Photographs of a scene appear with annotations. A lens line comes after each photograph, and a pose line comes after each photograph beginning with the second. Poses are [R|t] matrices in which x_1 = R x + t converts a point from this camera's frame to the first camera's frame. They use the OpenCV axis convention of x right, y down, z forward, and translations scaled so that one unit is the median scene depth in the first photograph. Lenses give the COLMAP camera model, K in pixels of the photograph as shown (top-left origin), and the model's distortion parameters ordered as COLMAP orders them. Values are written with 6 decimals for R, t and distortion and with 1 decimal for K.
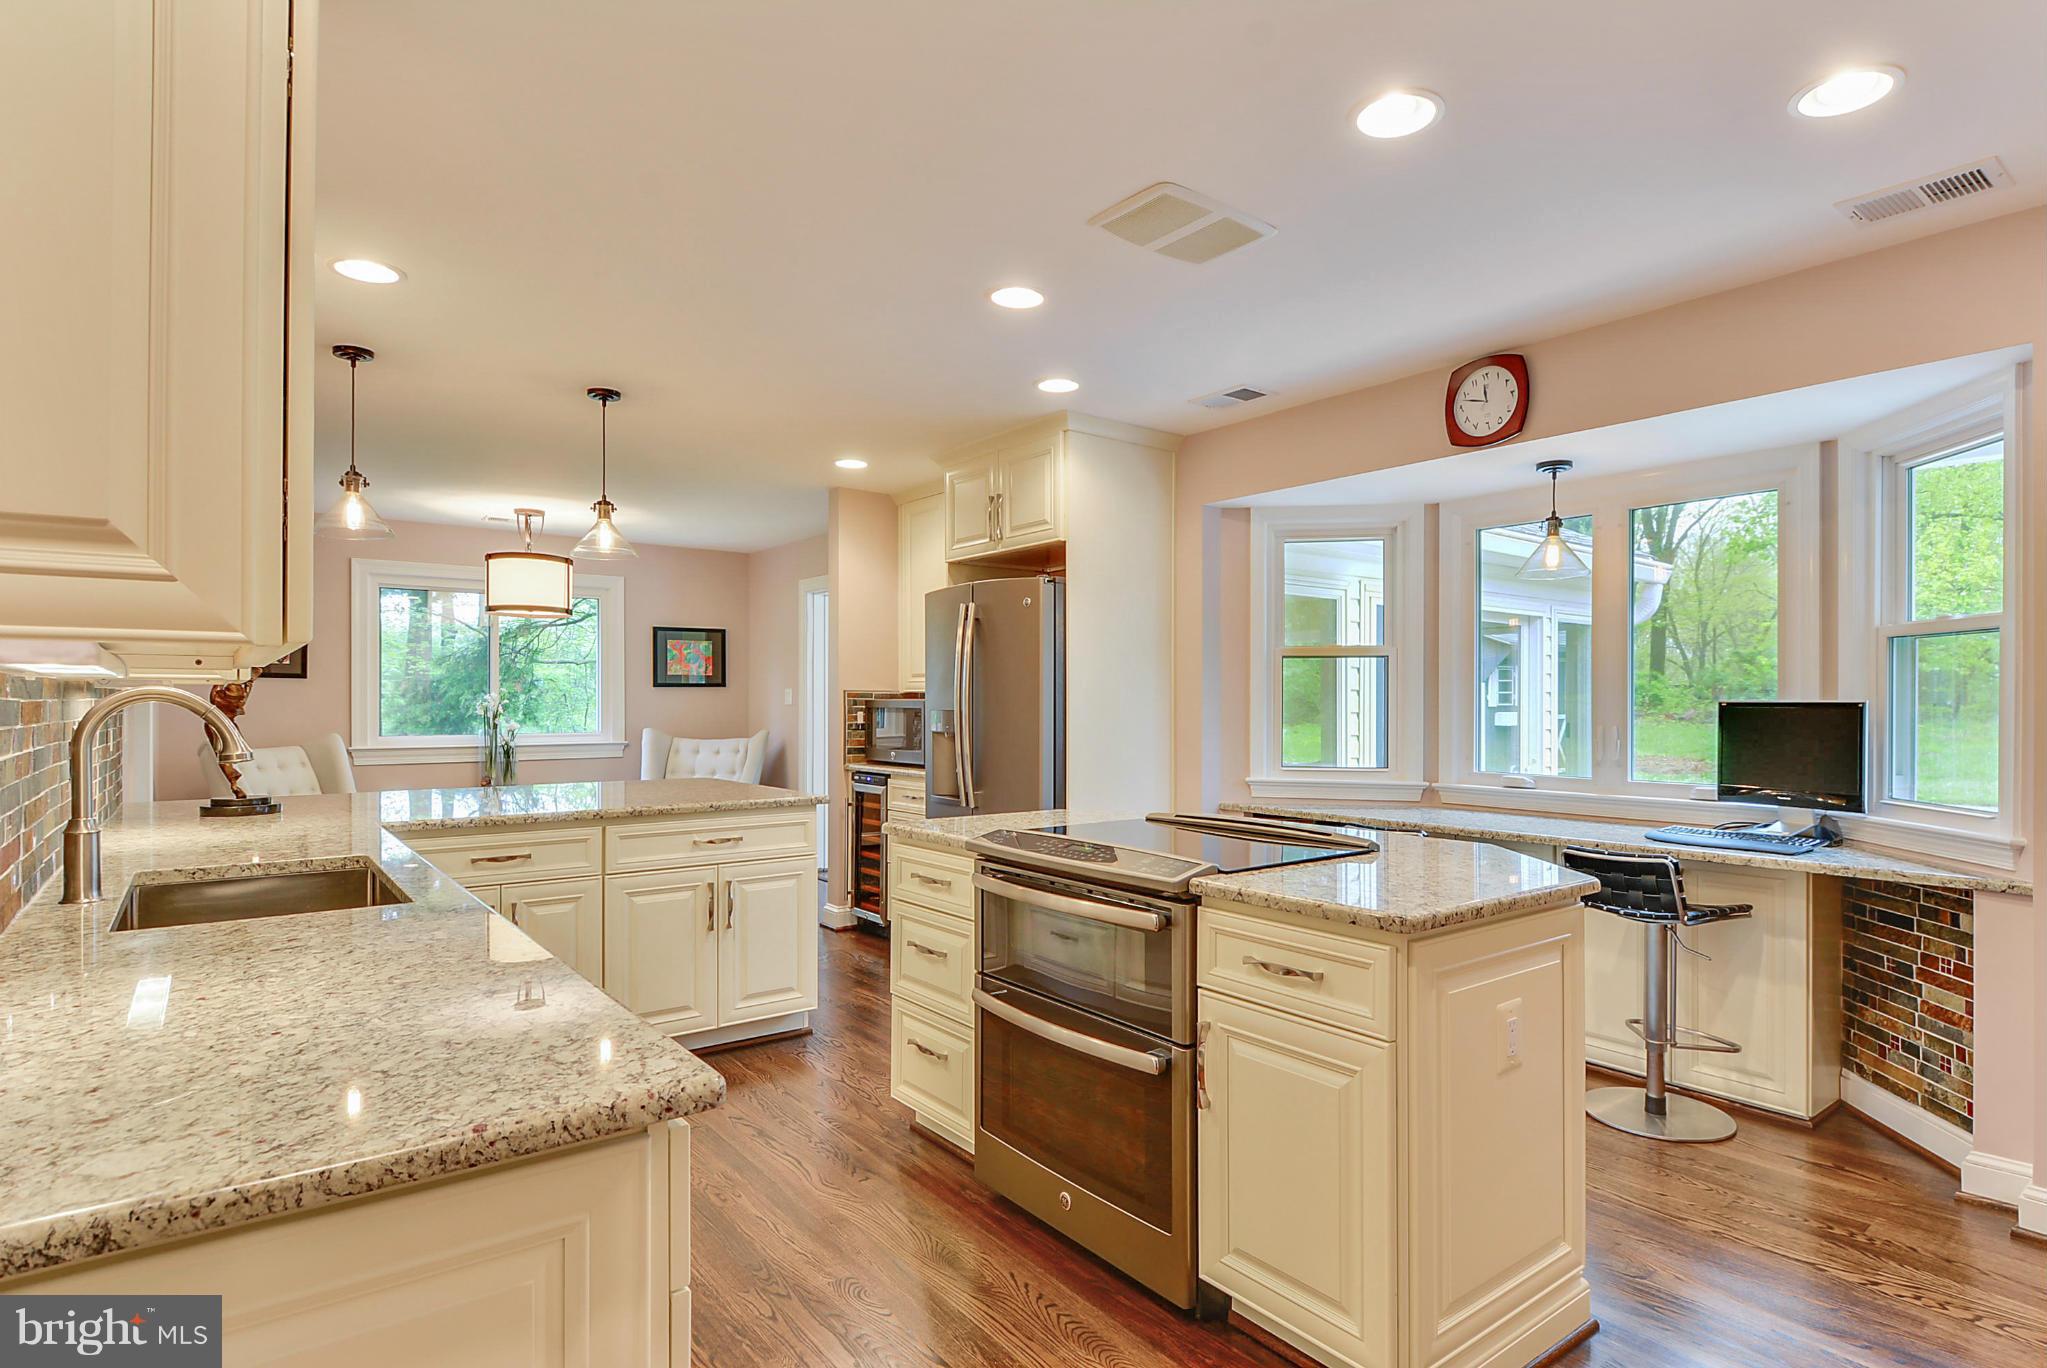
lens RADIAL K [[1072.2, 0, 1031.2], [0, 1072.2, 690.8], [0, 0, 1]] dist [-0.000804, -0.000998]
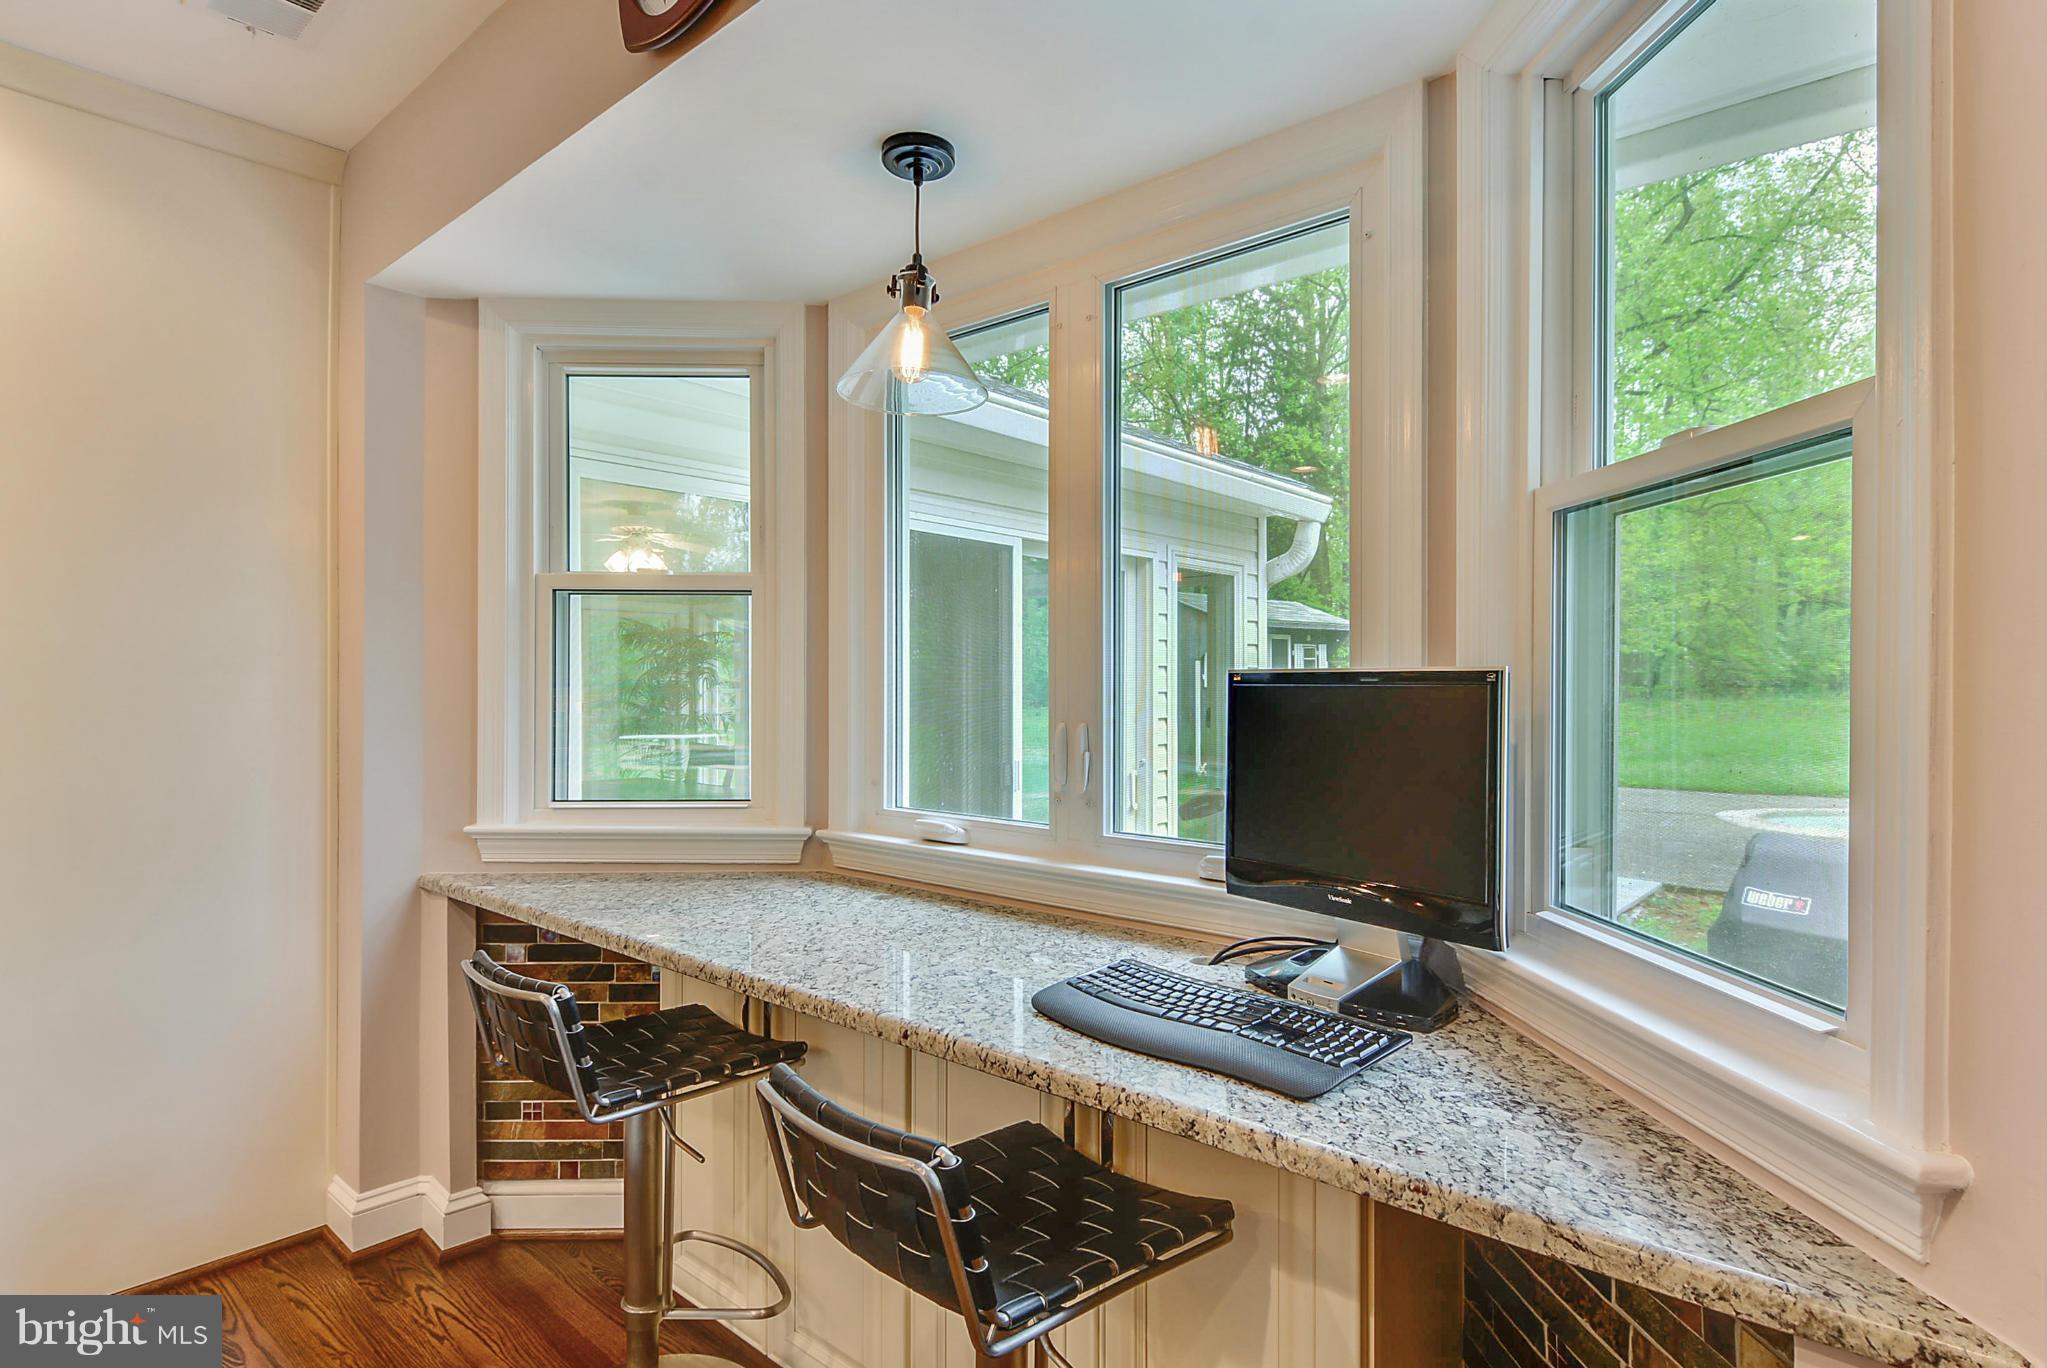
lens RADIAL K [[1089.6, 0, 1033.9], [0, 1089.6, 672.2], [0, 0, 1]] dist [0.005065, 0.000157]
pose [[0.980370, -0.000135, 0.197168, 0.369077], [0.000267, 1.000000, -0.000645, 0.008564], [-0.197168, 0.000685, 0.980369, 0.445176]]
